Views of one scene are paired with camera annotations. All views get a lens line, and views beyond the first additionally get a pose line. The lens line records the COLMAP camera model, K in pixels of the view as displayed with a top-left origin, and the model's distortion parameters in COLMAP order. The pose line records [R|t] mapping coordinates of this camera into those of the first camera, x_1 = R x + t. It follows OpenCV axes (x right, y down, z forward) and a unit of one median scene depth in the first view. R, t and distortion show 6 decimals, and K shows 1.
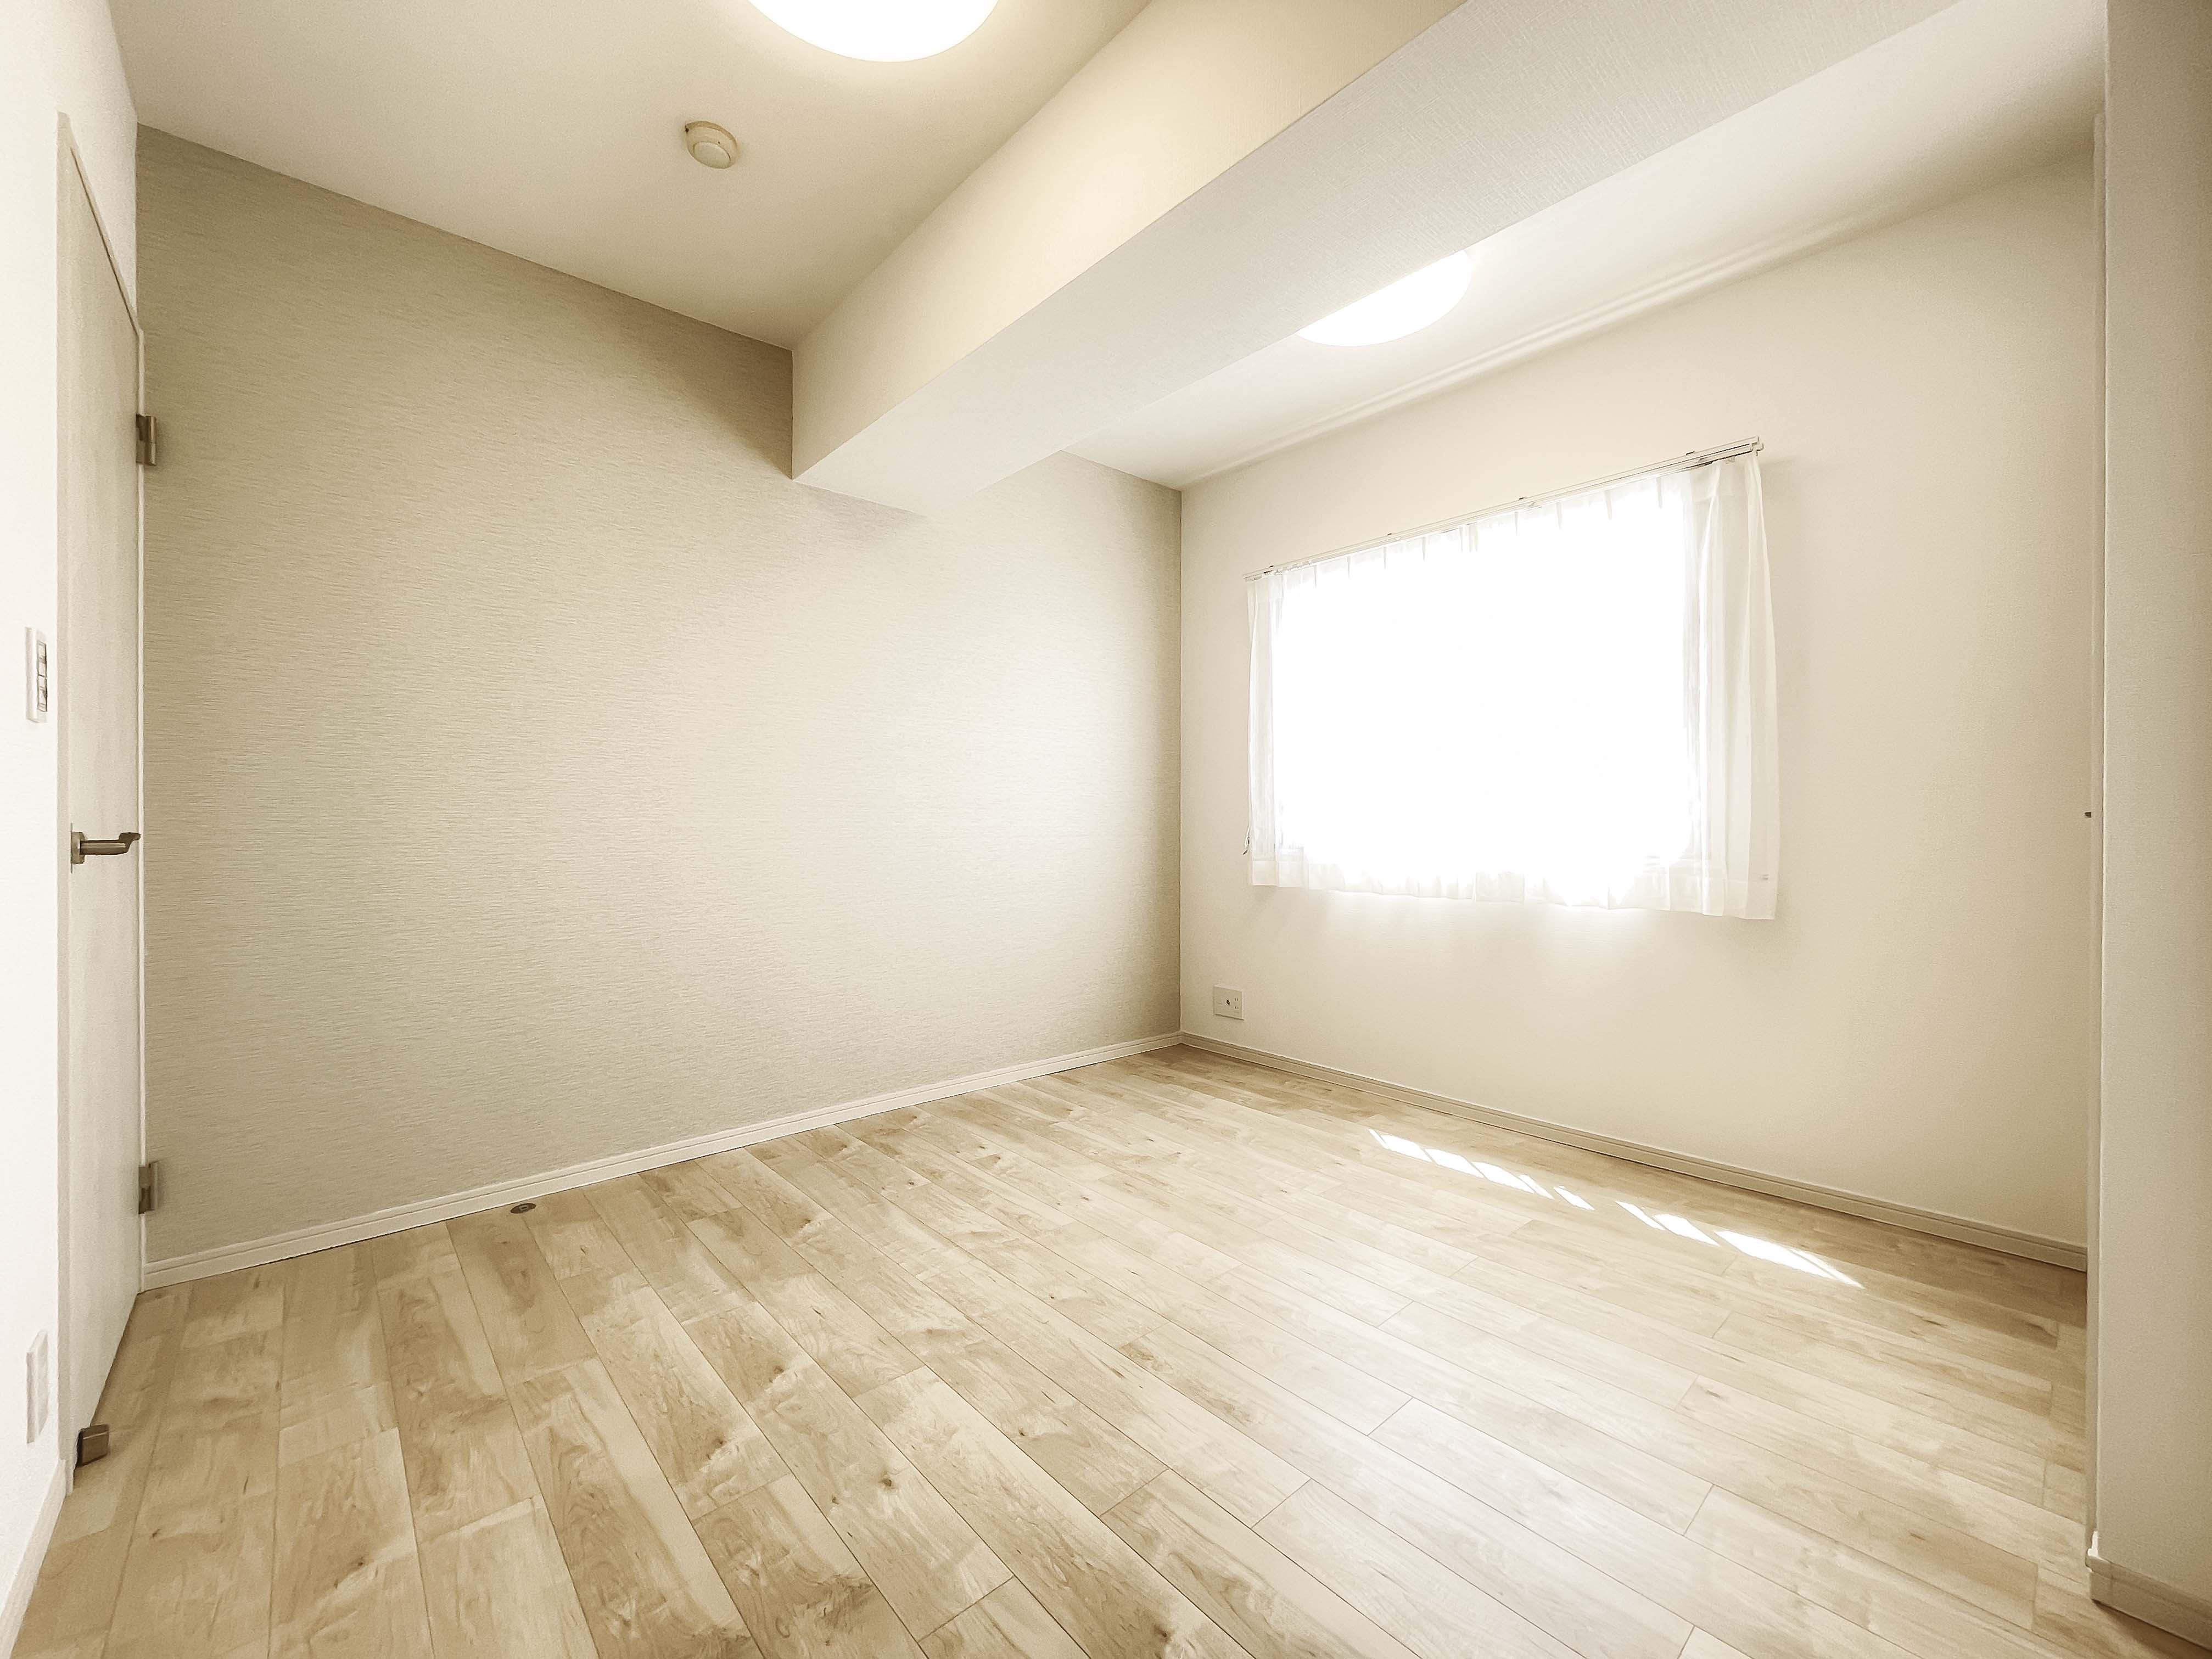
lens RADIAL K [[892.7, 0, 1105.9], [0, 892.7, 828.5], [0, 0, 1]] dist [-0.005916, 0.000876]
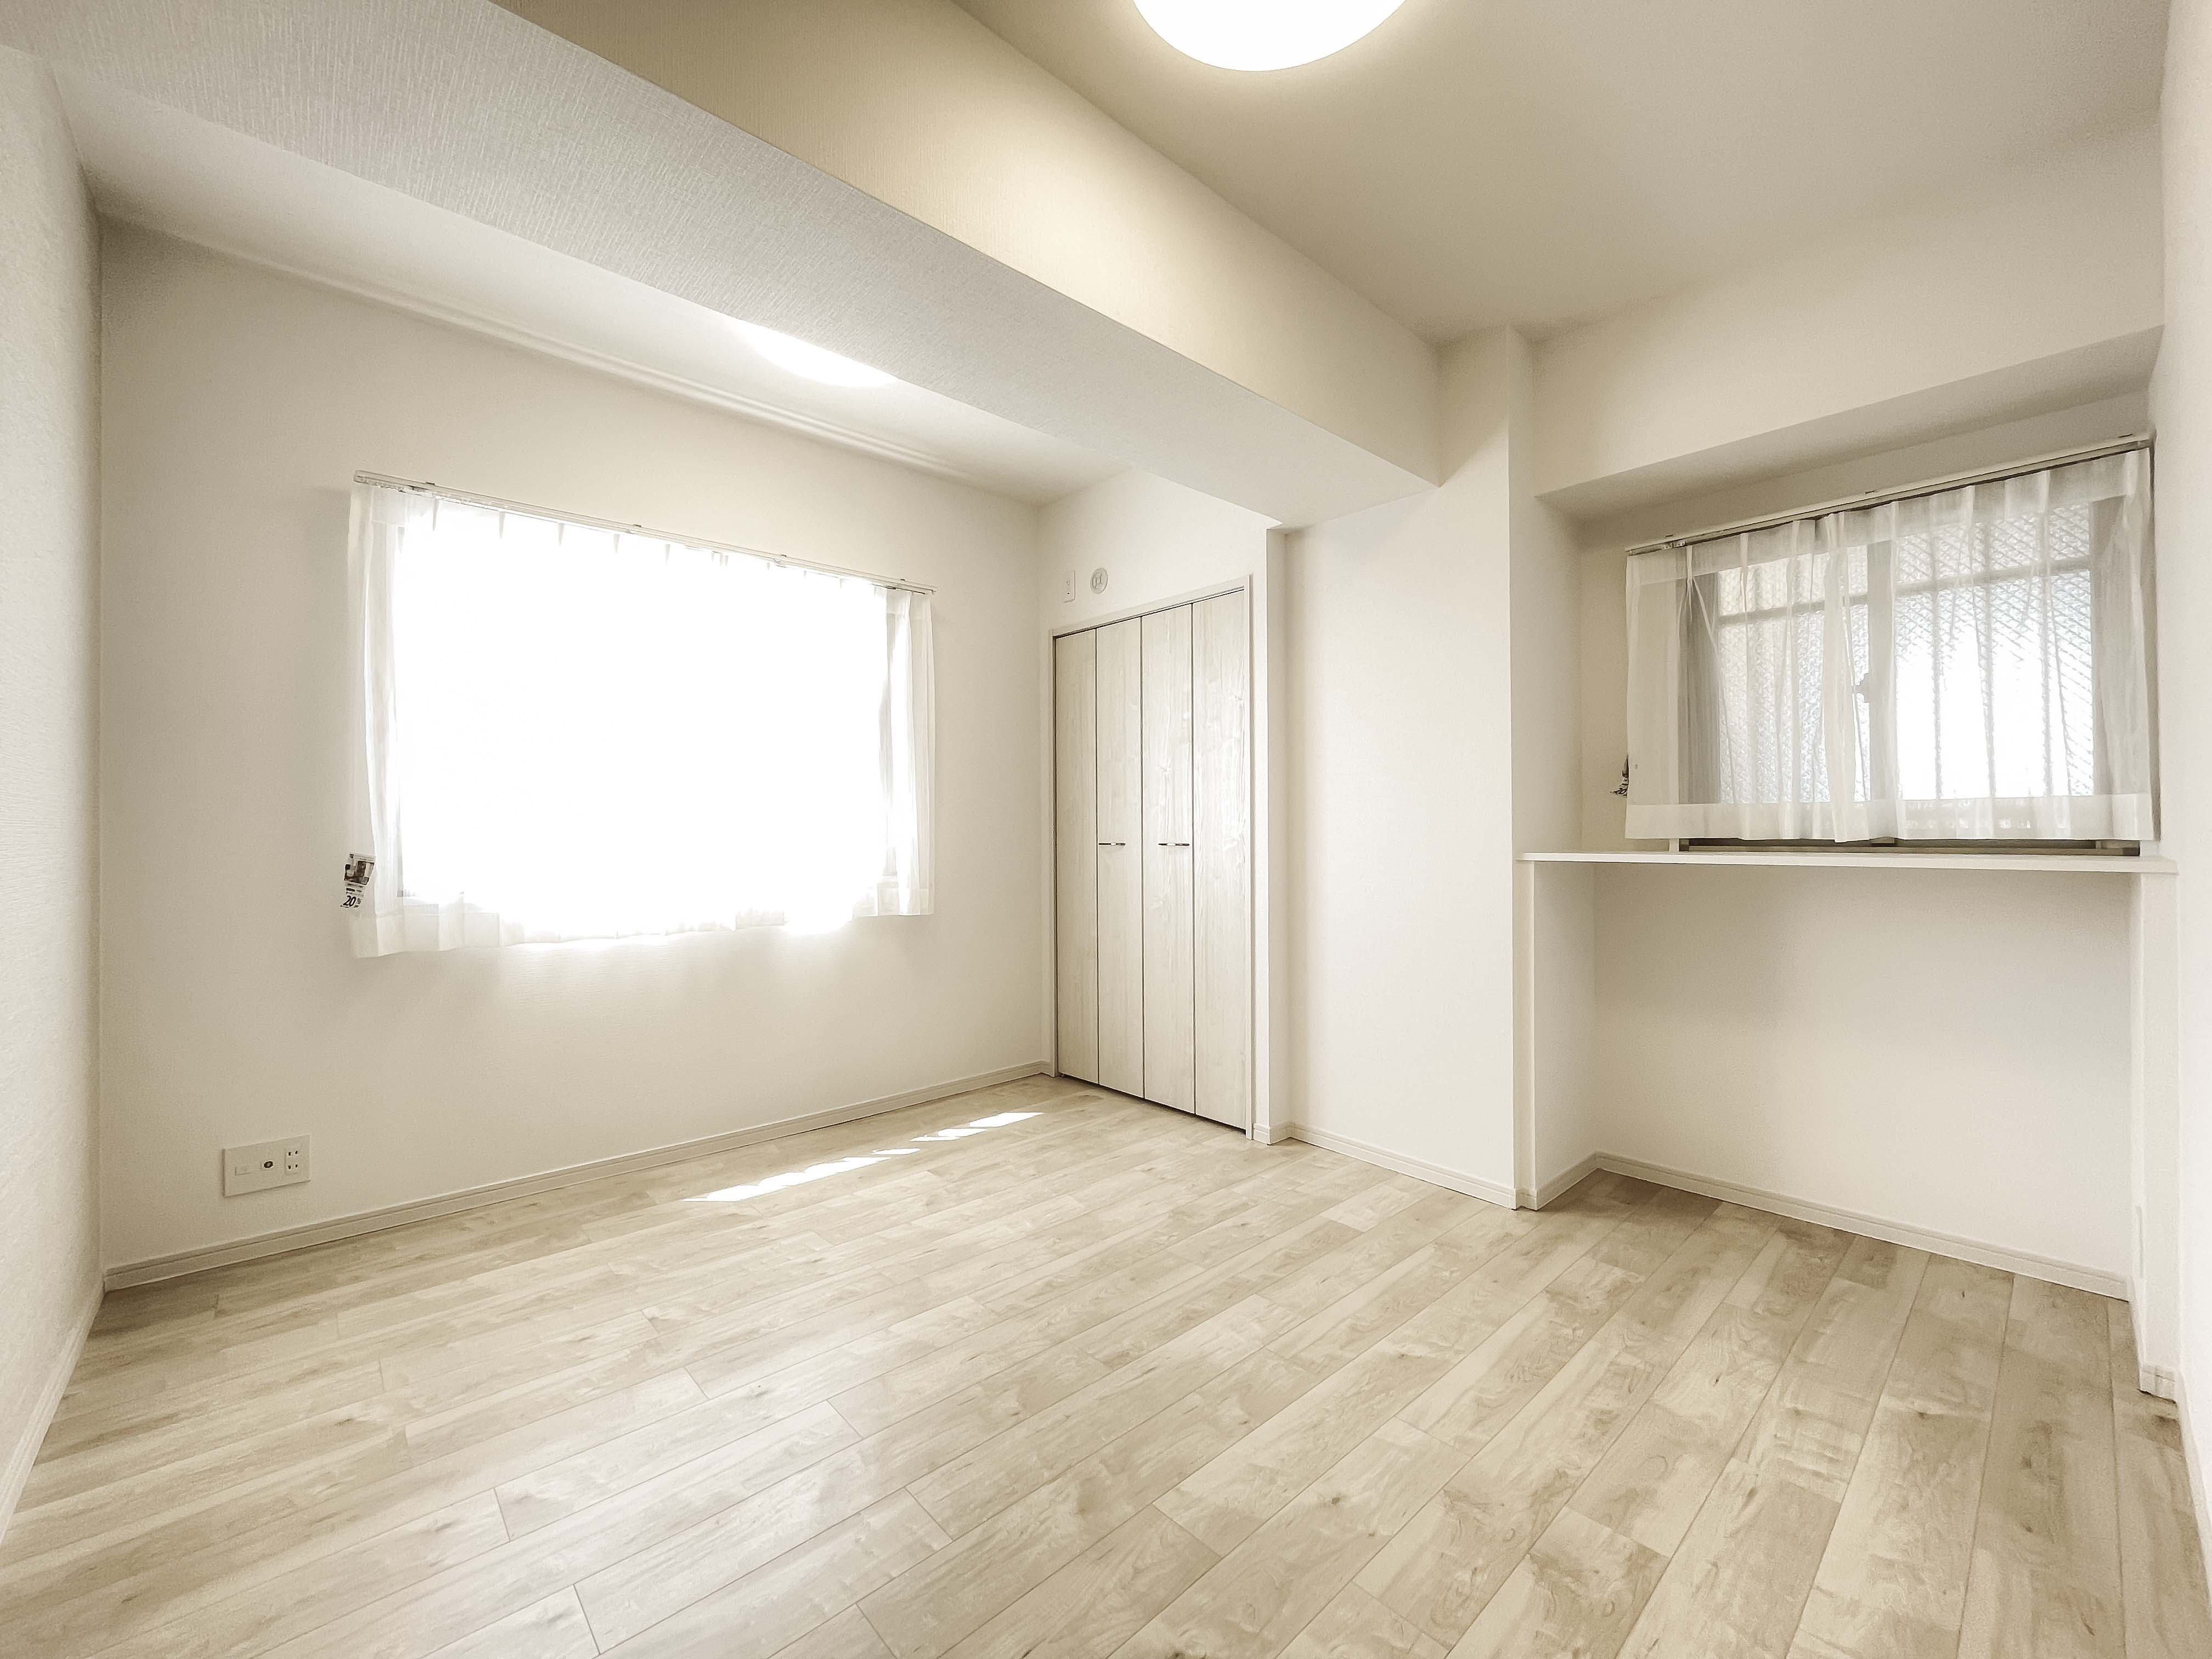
lens RADIAL K [[892.7, 0, 1102.5], [0, 892.7, 825.7], [0, 0, 1]] dist [-0.005916, 0.000876]
pose [[-0.005767, 0.004002, 0.999975, -0.701102], [0.012216, 0.999918, -0.003931, -0.032002], [-0.999909, 0.012193, -0.005816, 0.688422]]
